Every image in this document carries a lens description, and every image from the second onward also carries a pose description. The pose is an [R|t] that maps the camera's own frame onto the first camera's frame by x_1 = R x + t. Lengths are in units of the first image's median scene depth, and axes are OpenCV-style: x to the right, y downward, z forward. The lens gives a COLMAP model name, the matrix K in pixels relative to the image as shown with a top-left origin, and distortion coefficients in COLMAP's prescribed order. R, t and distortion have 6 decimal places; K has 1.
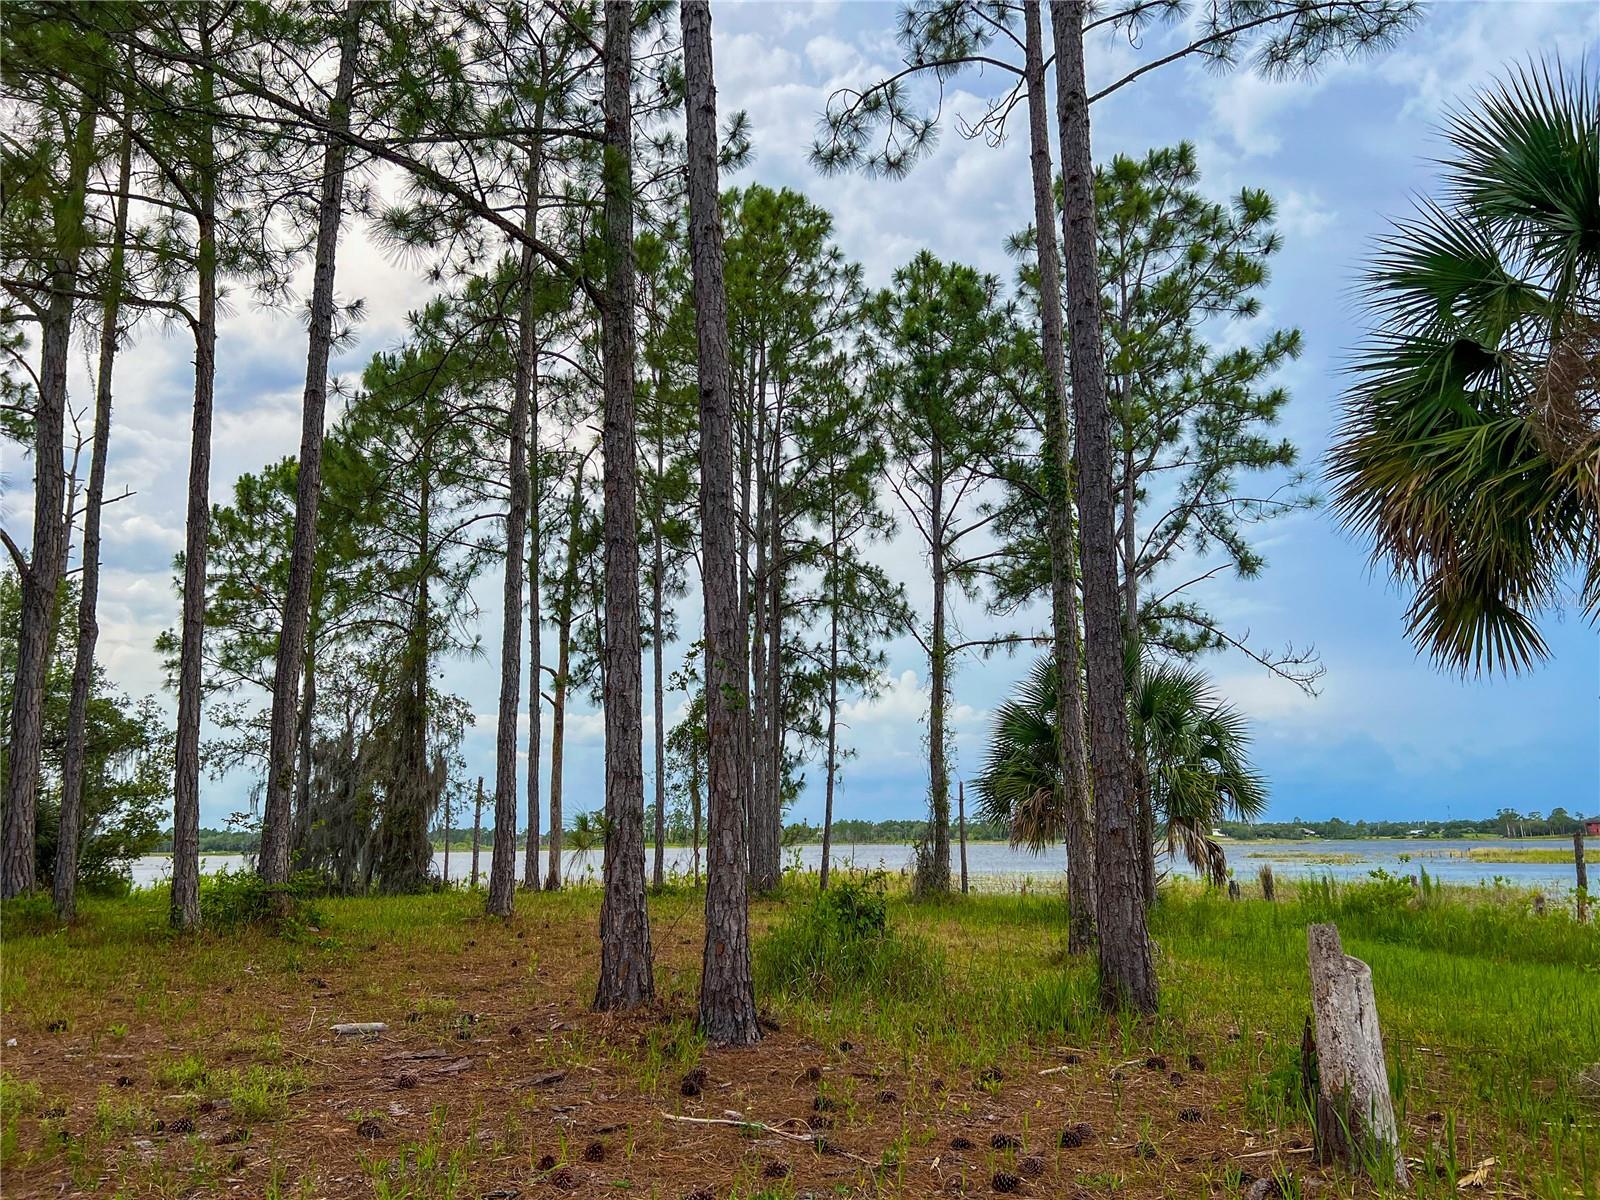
lens RADIAL K [[1190.9, 0, 810.4], [0, 1190.9, 595.3], [0, 0, 1]] dist [0.077690, -0.084438]
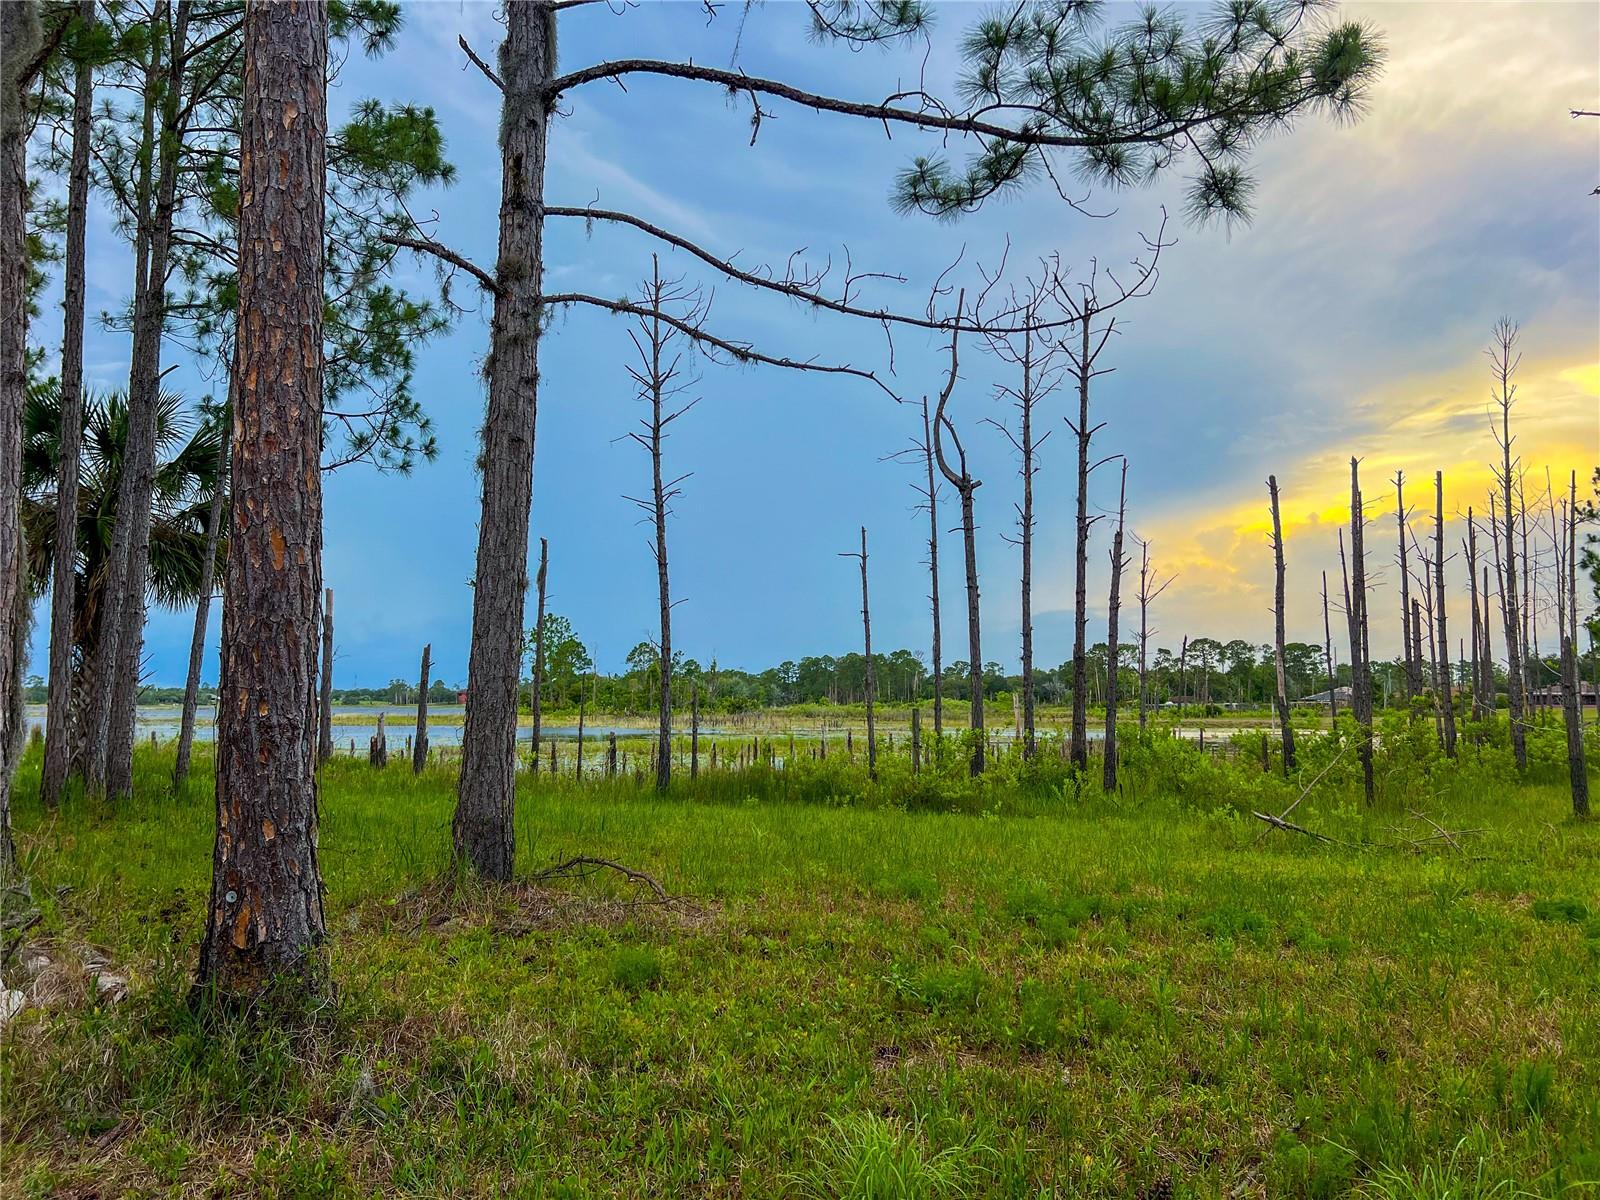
lens RADIAL K [[1190.9, 0, 807.4], [0, 1190.9, 608.4], [0, 0, 1]] dist [0.077690, -0.084438]
pose [[0.668638, 0.074845, 0.739812, -0.043254], [-0.162503, 0.985580, 0.047161, -0.144073], [-0.725614, -0.151756, 0.671159, -0.695539]]
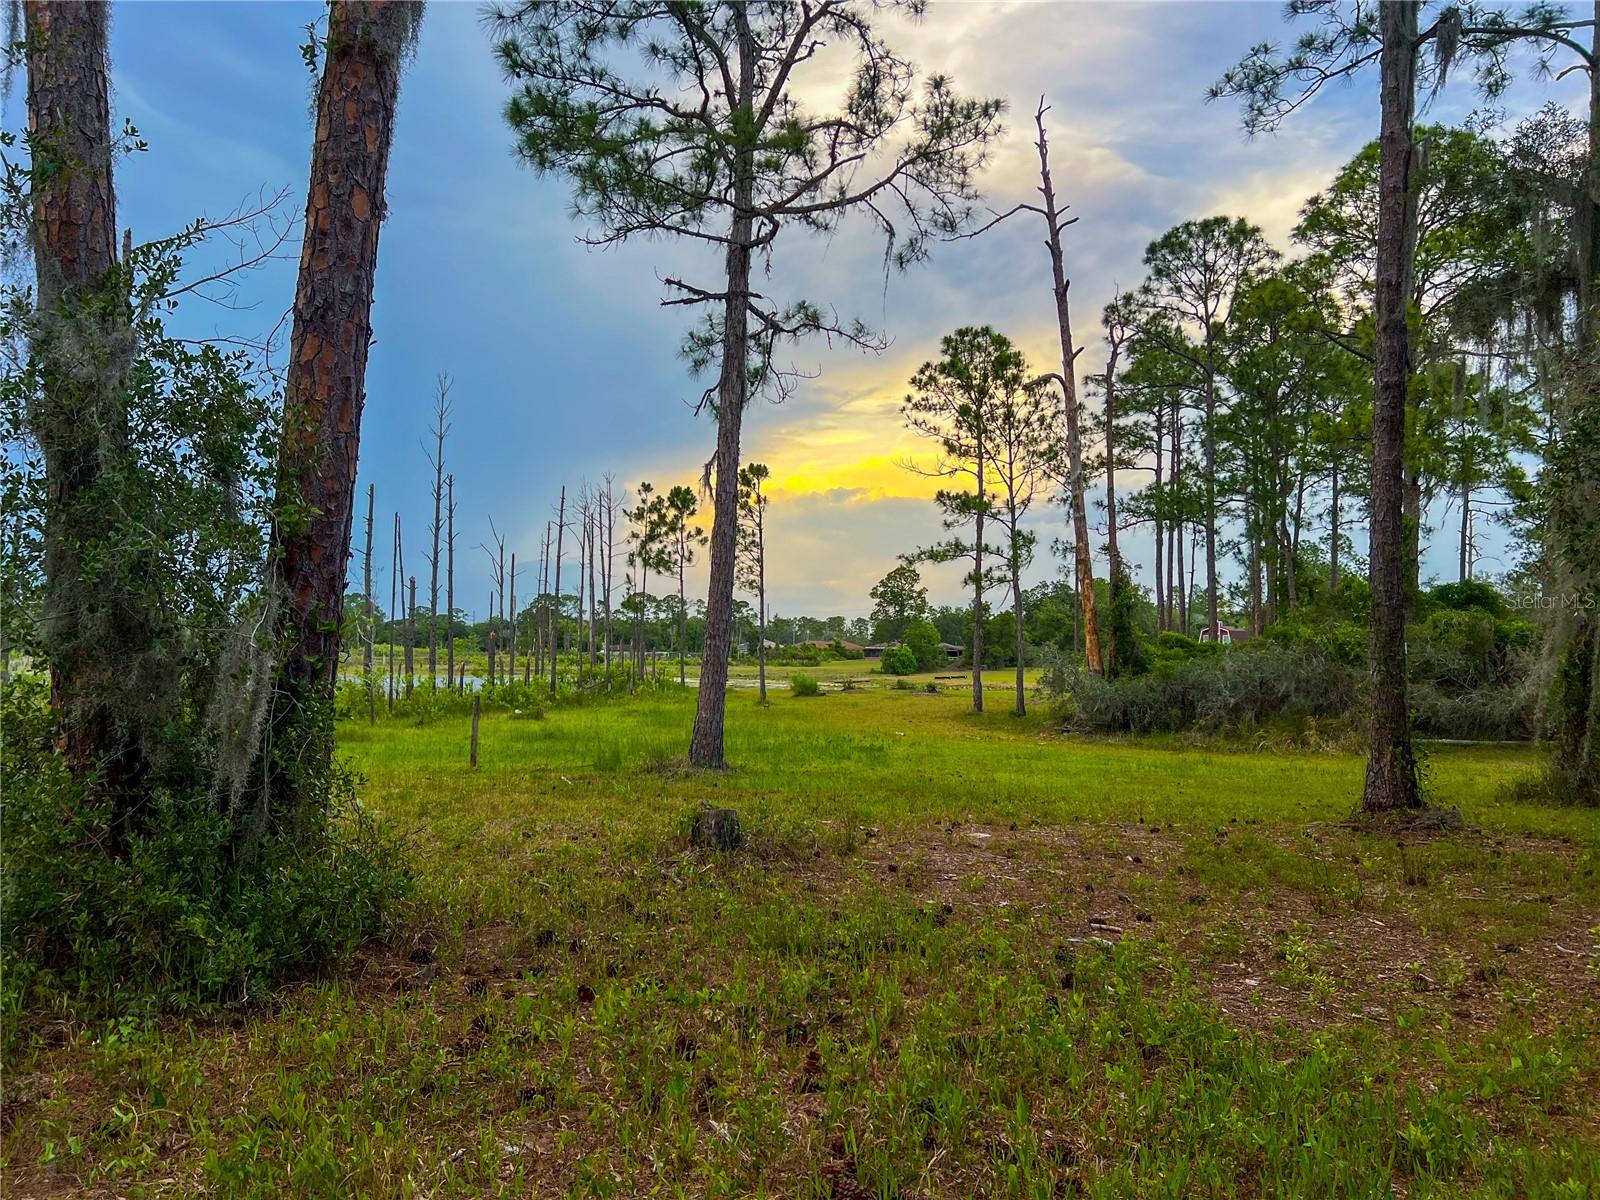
lens RADIAL K [[1190.9, 0, 785.5], [0, 1190.9, 595.4], [0, 0, 1]] dist [0.077690, -0.084438]
pose [[0.329424, 0.068428, 0.941699, -0.041991], [-0.215626, 0.976466, 0.004476, -0.351779], [-0.919231, -0.204530, 0.336426, -1.613923]]
